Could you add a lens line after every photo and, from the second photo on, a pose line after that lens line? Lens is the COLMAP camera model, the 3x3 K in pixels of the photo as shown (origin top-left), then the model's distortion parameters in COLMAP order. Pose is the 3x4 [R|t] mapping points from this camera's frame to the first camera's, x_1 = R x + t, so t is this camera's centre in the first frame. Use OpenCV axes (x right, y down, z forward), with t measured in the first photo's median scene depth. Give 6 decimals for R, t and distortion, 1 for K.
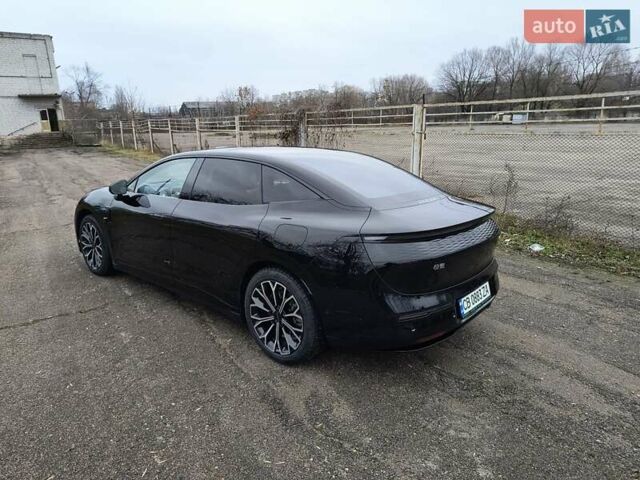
lens RADIAL K [[437.1, 0, 318.9], [0, 437.1, 234.7], [0, 0, 1]] dist [0.038917, -0.035271]
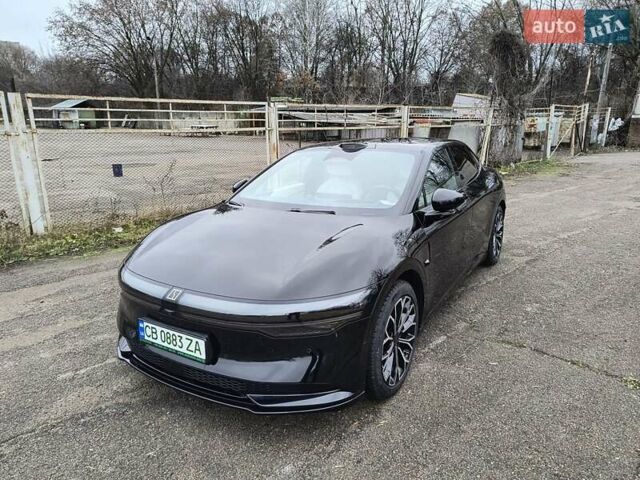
lens RADIAL K [[437.1, 0, 318.9], [0, 437.1, 236.7], [0, 0, 1]] dist [0.038917, -0.035271]
pose [[-0.156857, -0.233592, 0.959599, -0.587686], [0.245156, 0.932007, 0.266949, -0.152316], [-0.956710, 0.277125, -0.088925, 0.667757]]
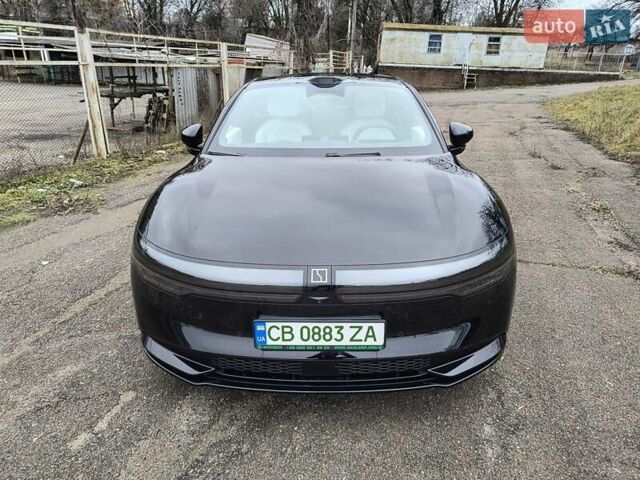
lens RADIAL K [[437.1, 0, 324.6], [0, 437.1, 233.4], [0, 0, 1]] dist [0.038917, -0.035271]
pose [[-0.643173, -0.264739, 0.718499, -0.457425], [0.178904, 0.860406, 0.477174, -0.182281], [-0.744528, 0.435448, -0.506027, 0.837879]]
